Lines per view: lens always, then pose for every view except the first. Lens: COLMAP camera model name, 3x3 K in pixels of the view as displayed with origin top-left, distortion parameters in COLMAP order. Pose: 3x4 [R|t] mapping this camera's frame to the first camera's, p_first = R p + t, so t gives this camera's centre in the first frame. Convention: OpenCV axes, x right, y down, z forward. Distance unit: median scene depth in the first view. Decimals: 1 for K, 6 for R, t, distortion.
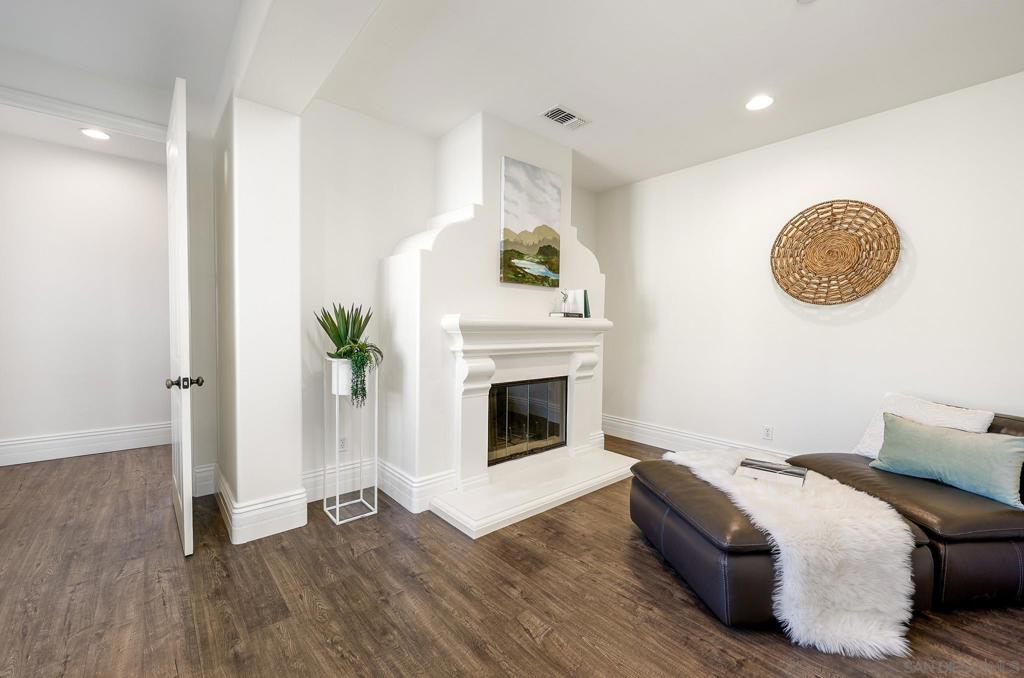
lens RADIAL K [[417.1, 0, 506.8], [0, 417.1, 338.0], [0, 0, 1]] dist [-0.015468, -0.000215]
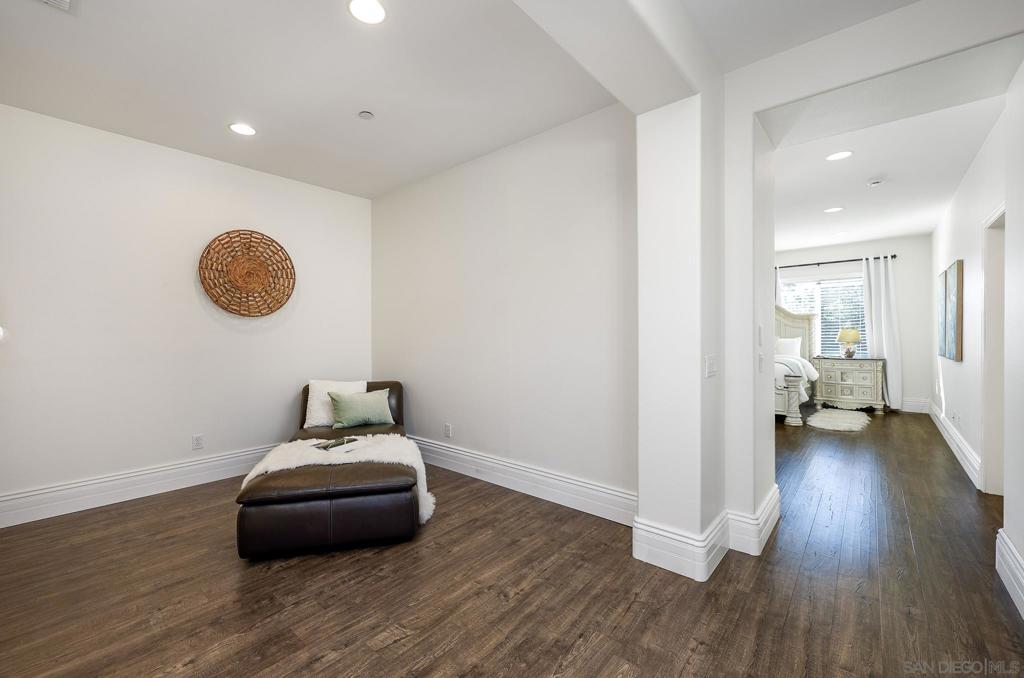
lens RADIAL K [[417.1, 0, 507.1], [0, 417.1, 334.9], [0, 0, 1]] dist [-0.015468, -0.000215]
pose [[-0.157684, -0.012689, 0.987408, -0.564711], [0.033055, 0.999289, 0.018121, -0.027443], [-0.986936, 0.035496, -0.157152, 0.499767]]
